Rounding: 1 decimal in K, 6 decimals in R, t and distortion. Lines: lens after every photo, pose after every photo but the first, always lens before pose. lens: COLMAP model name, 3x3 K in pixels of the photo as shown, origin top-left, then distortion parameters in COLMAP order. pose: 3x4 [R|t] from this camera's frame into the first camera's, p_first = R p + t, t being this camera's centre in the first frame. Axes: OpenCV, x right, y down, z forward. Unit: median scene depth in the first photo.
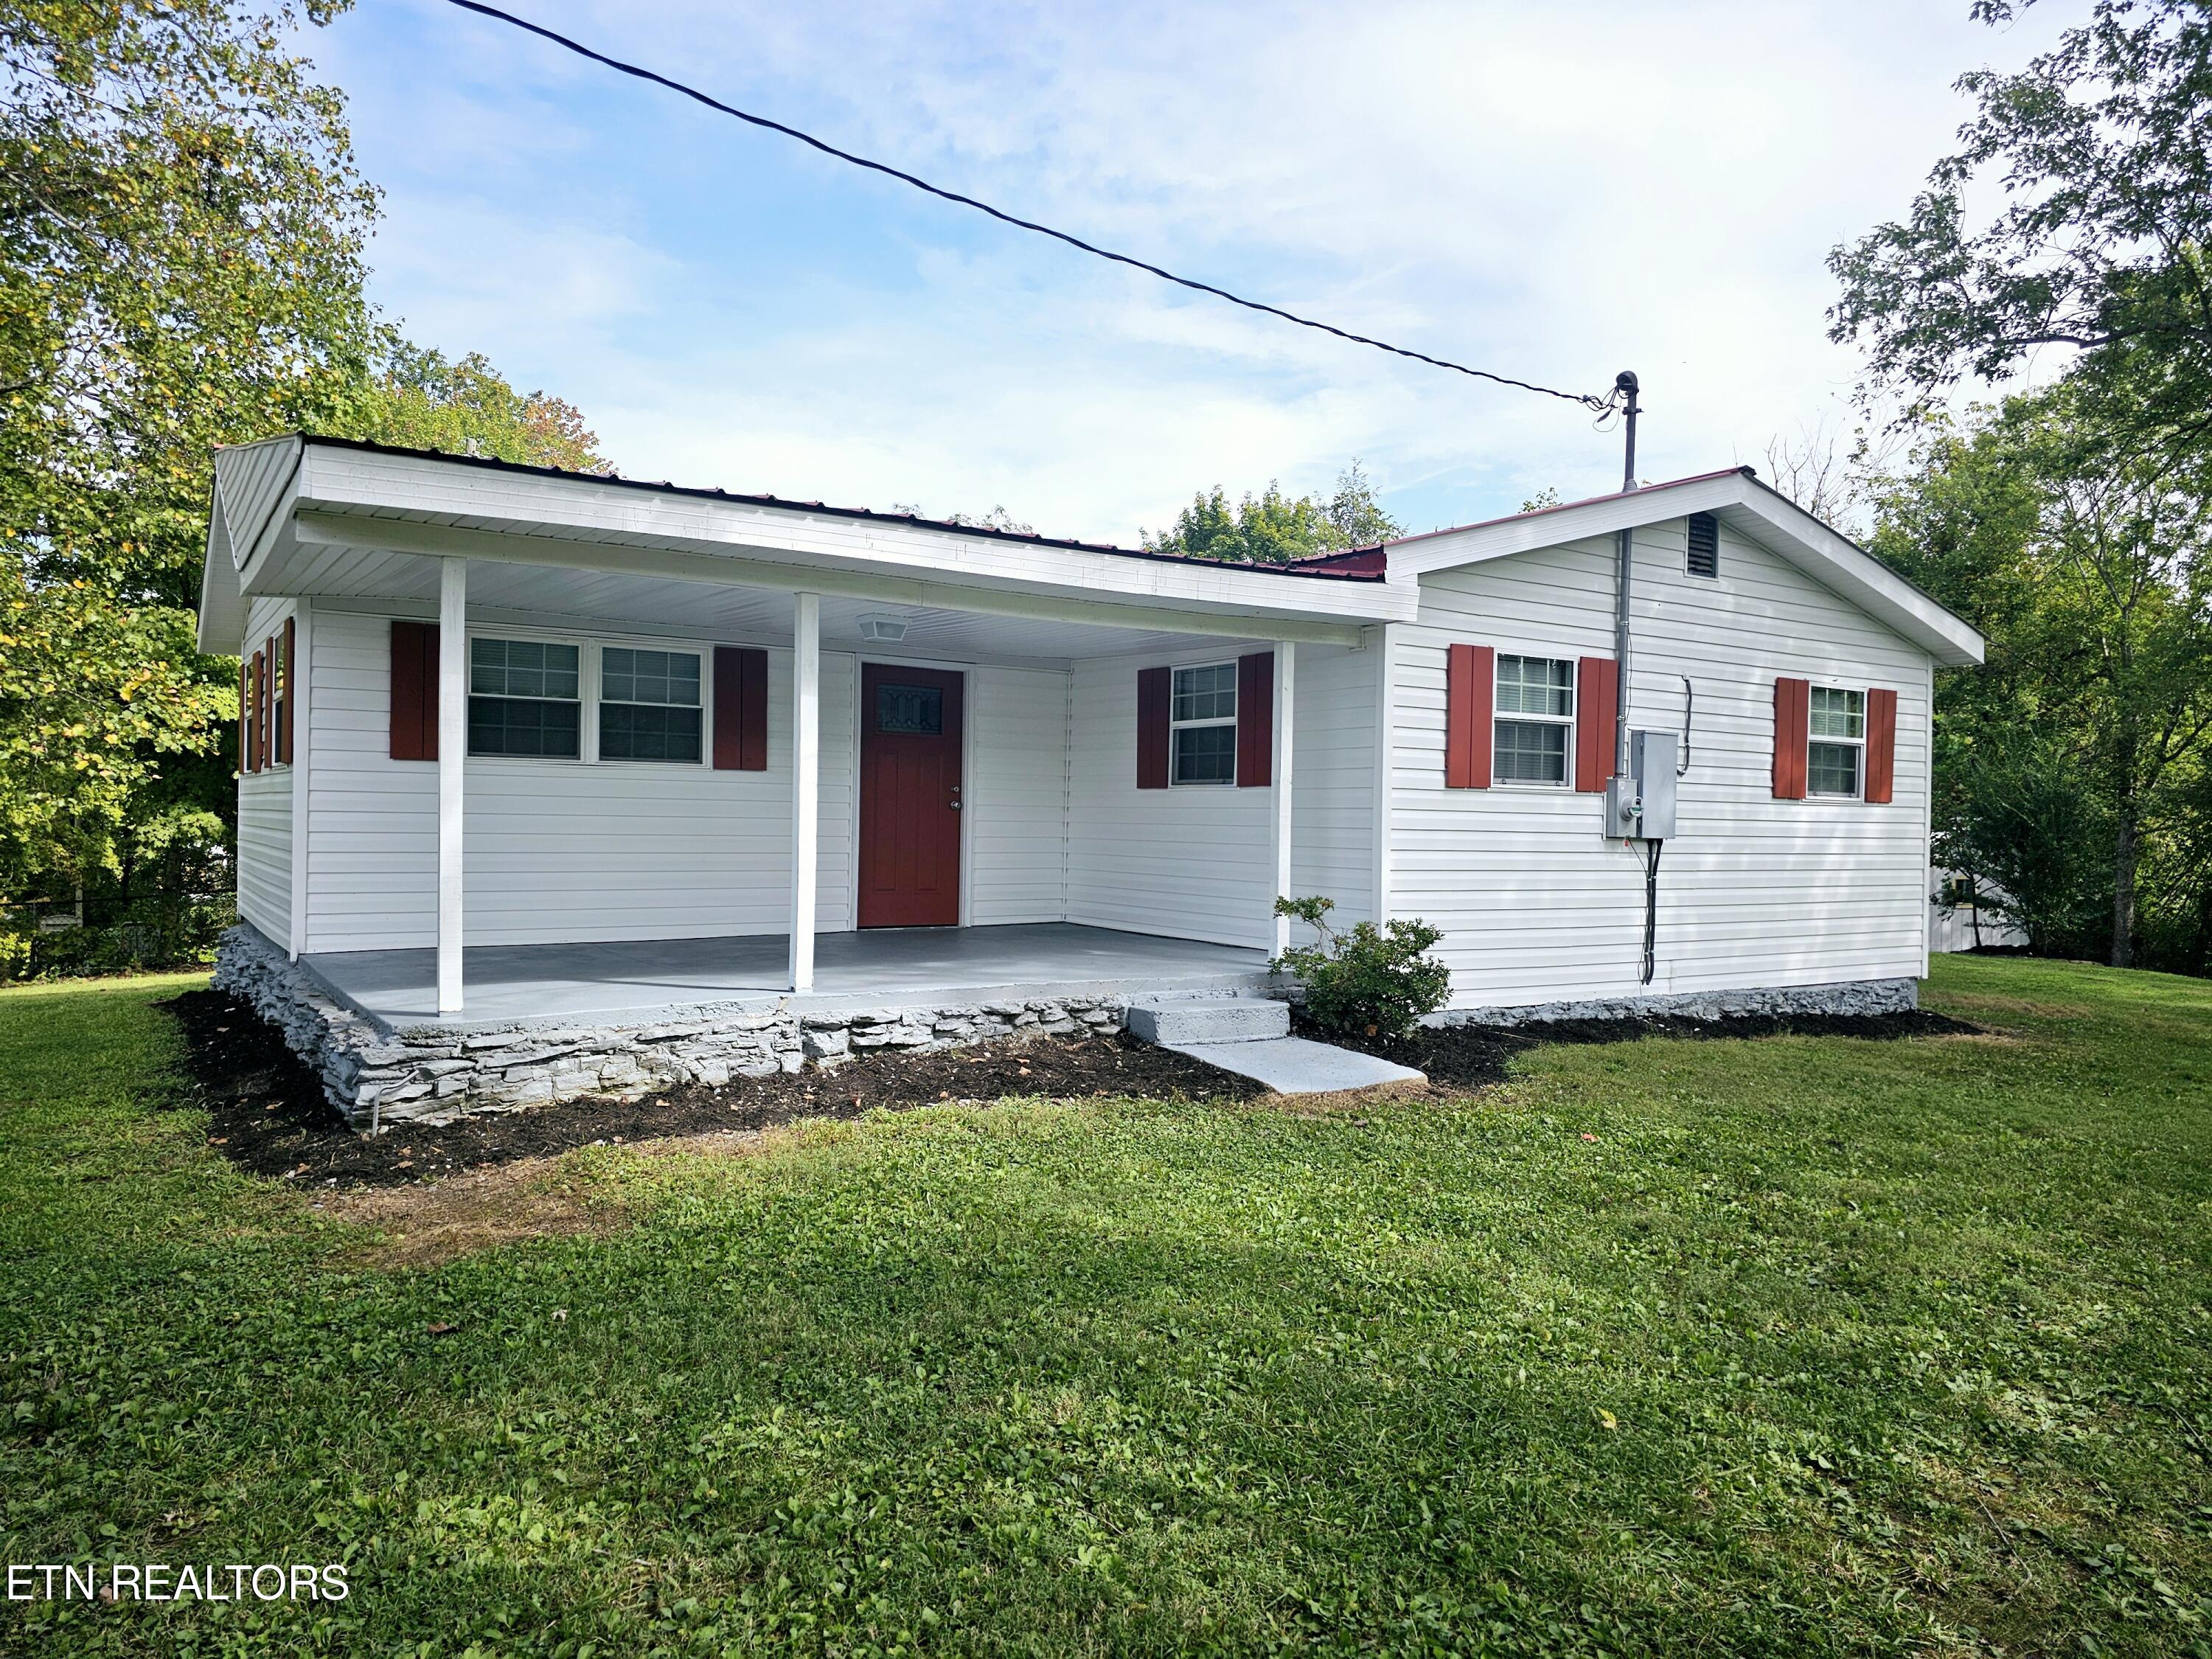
lens RADIAL K [[1501.4, 0, 1093.7], [0, 1501.4, 821.0], [0, 0, 1]] dist [0.048896, -0.011643]
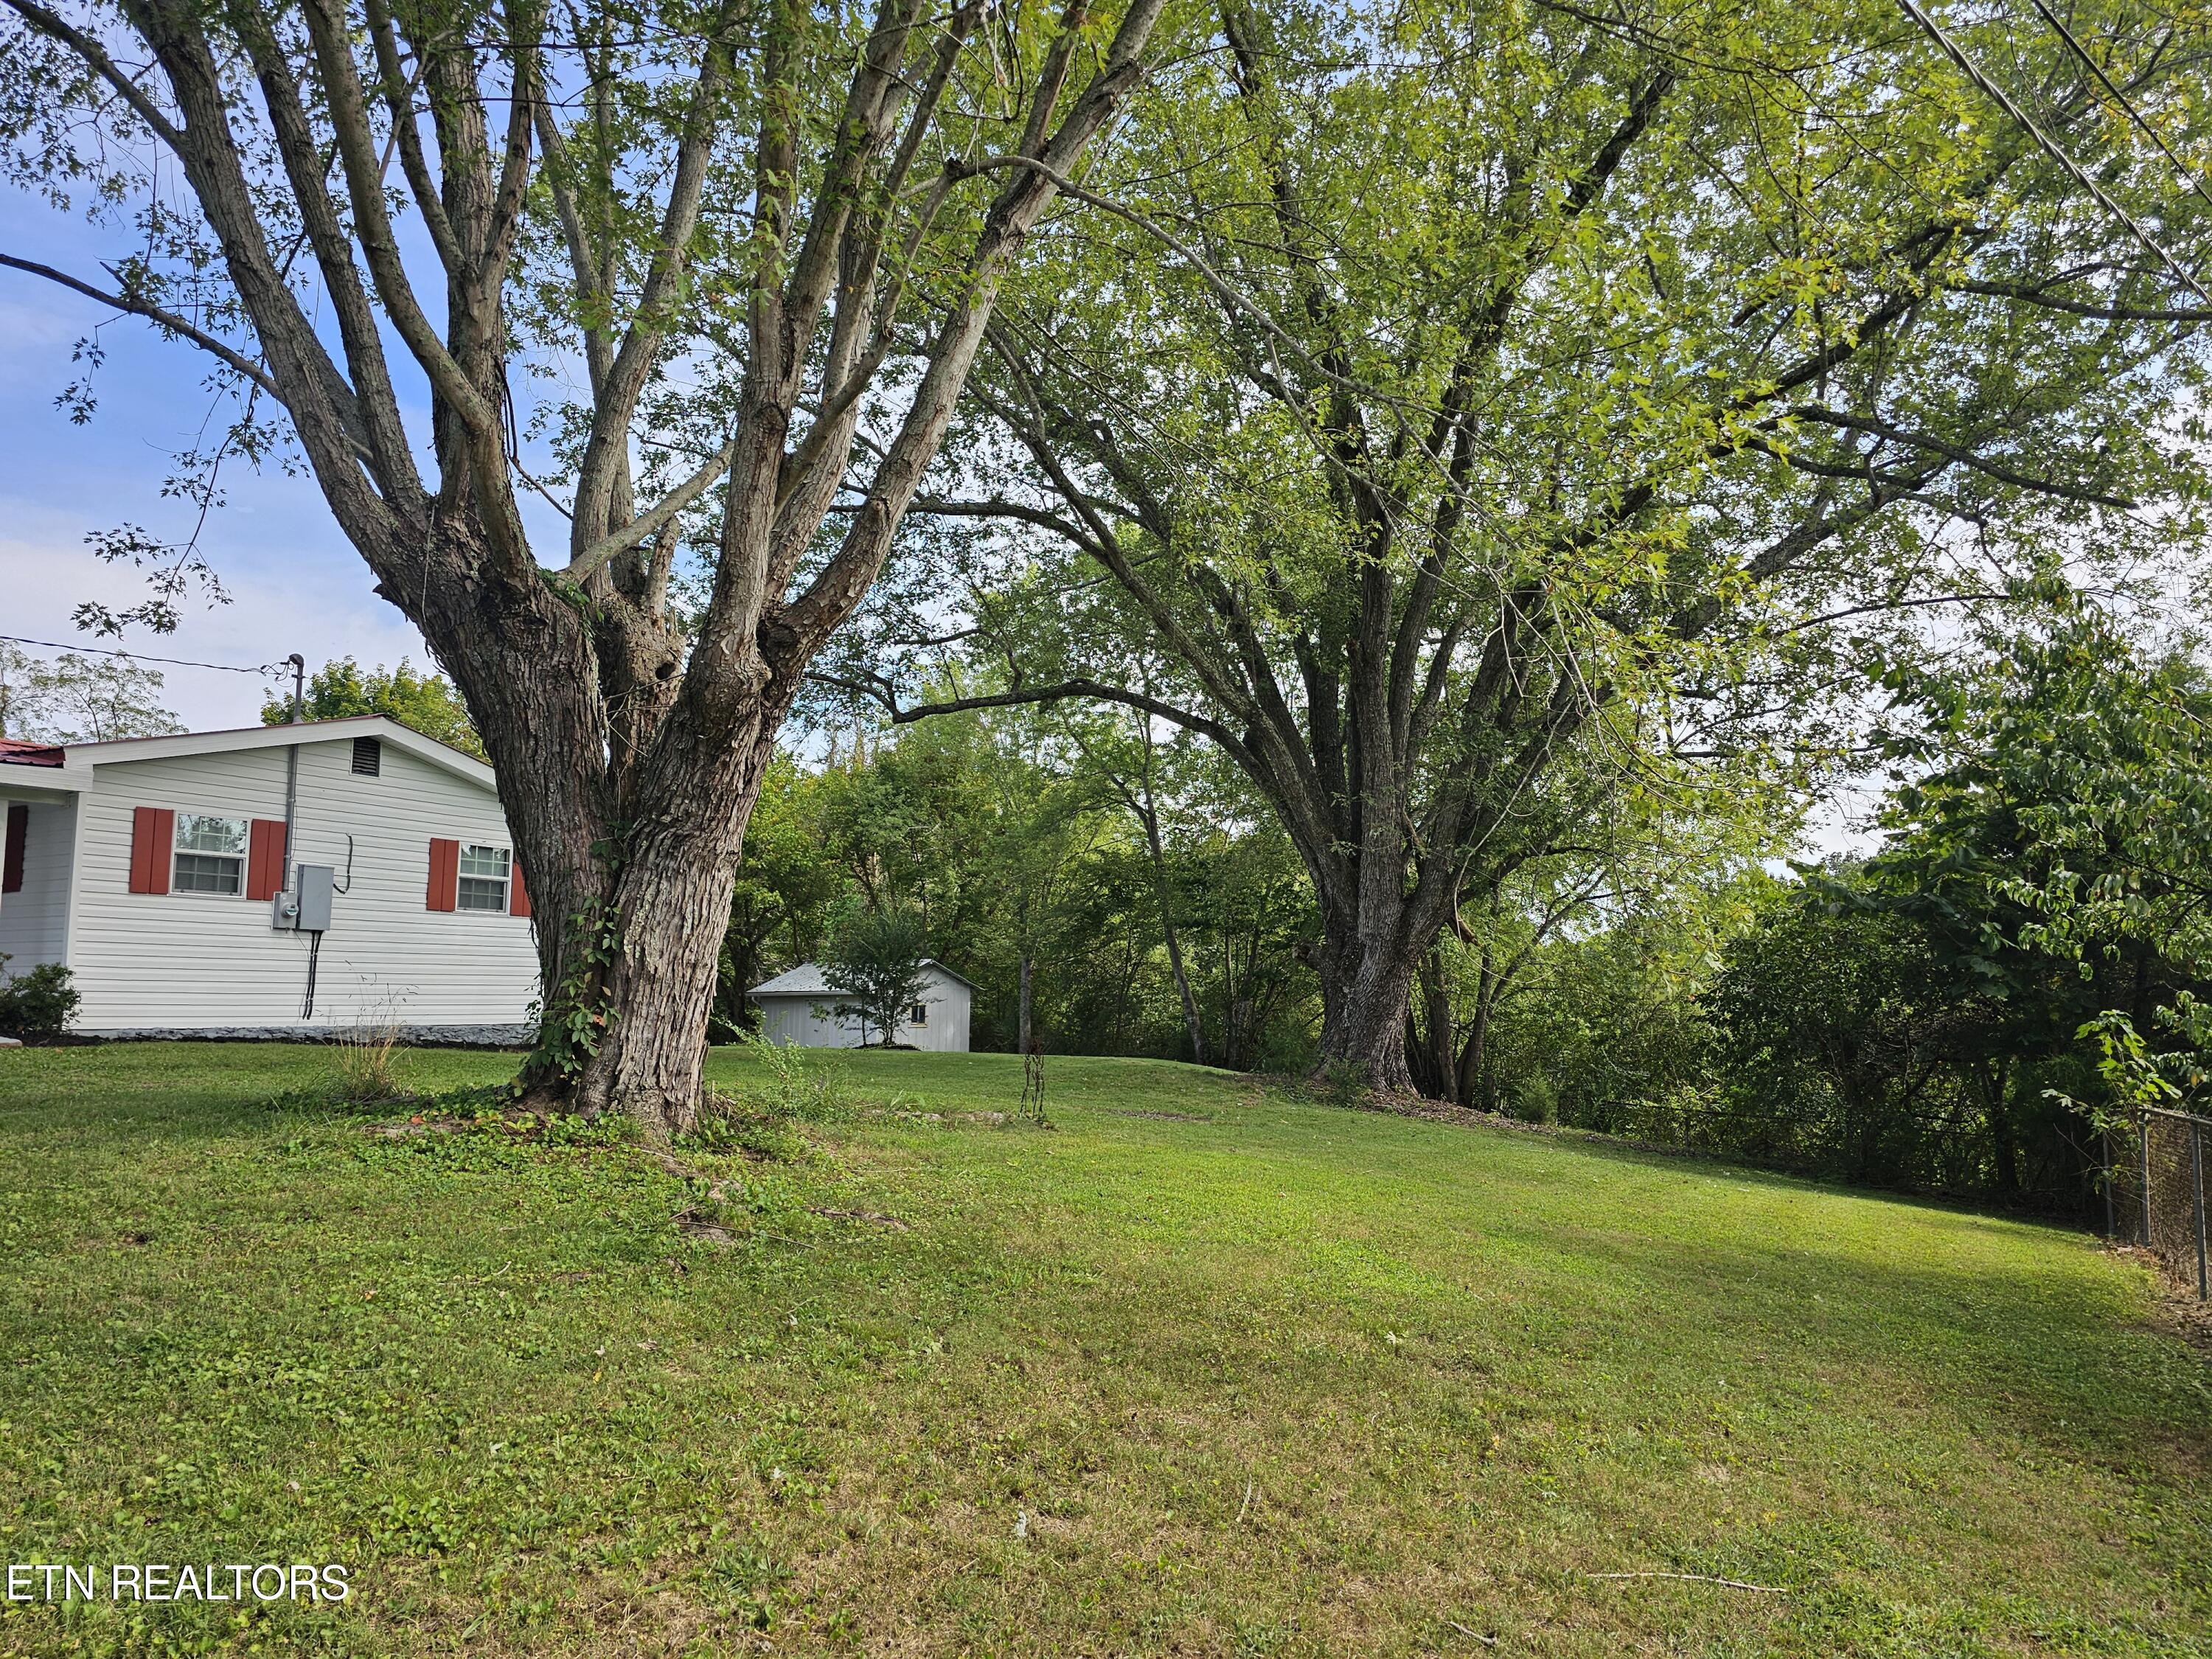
lens RADIAL K [[1501.4, 0, 1107.4], [0, 1501.4, 853.0], [0, 0, 1]] dist [0.048896, -0.011643]
pose [[0.892133, 0.033331, 0.450542, 0.400363], [0.008648, 0.995832, -0.090797, 0.087881], [-0.451690, 0.084900, 0.888126, -0.896269]]
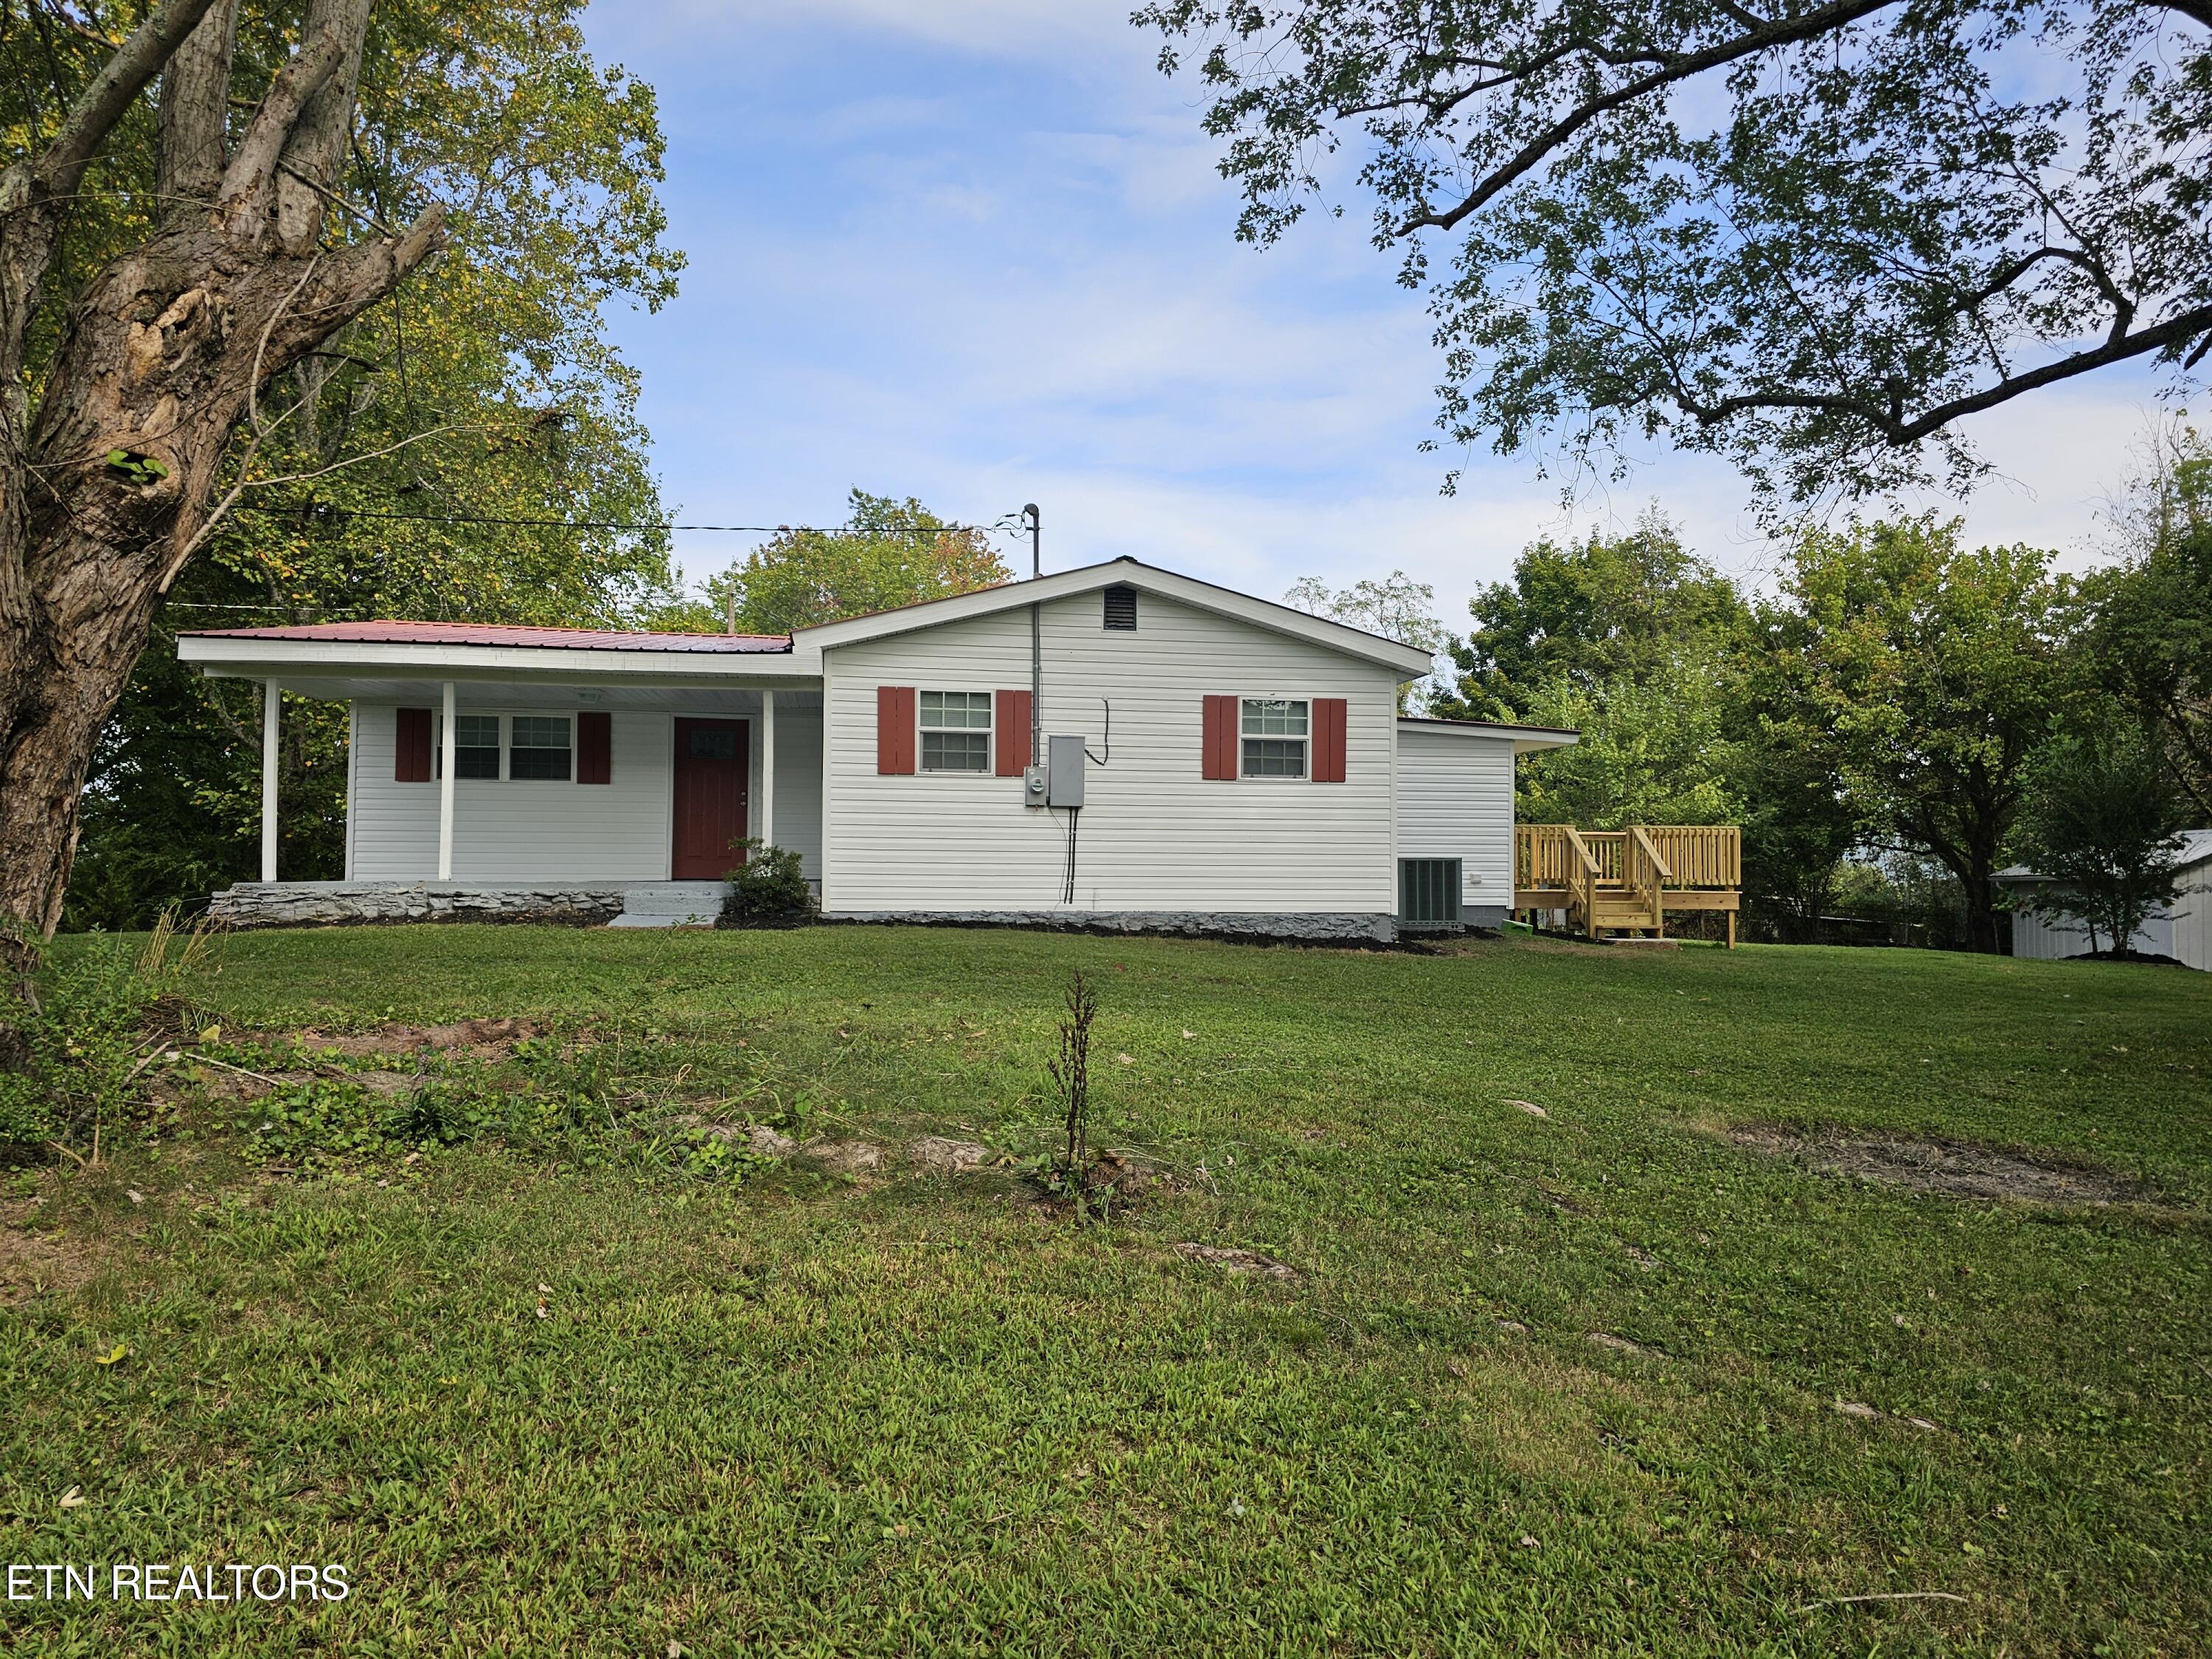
lens RADIAL K [[1501.4, 0, 1107.0], [0, 1501.4, 817.9], [0, 0, 1]] dist [0.048896, -0.011643]
pose [[0.915904, -0.027052, -0.400484, 1.023347], [0.009366, 0.998895, -0.046054, 0.093595], [0.401288, 0.038430, 0.915145, -0.356526]]
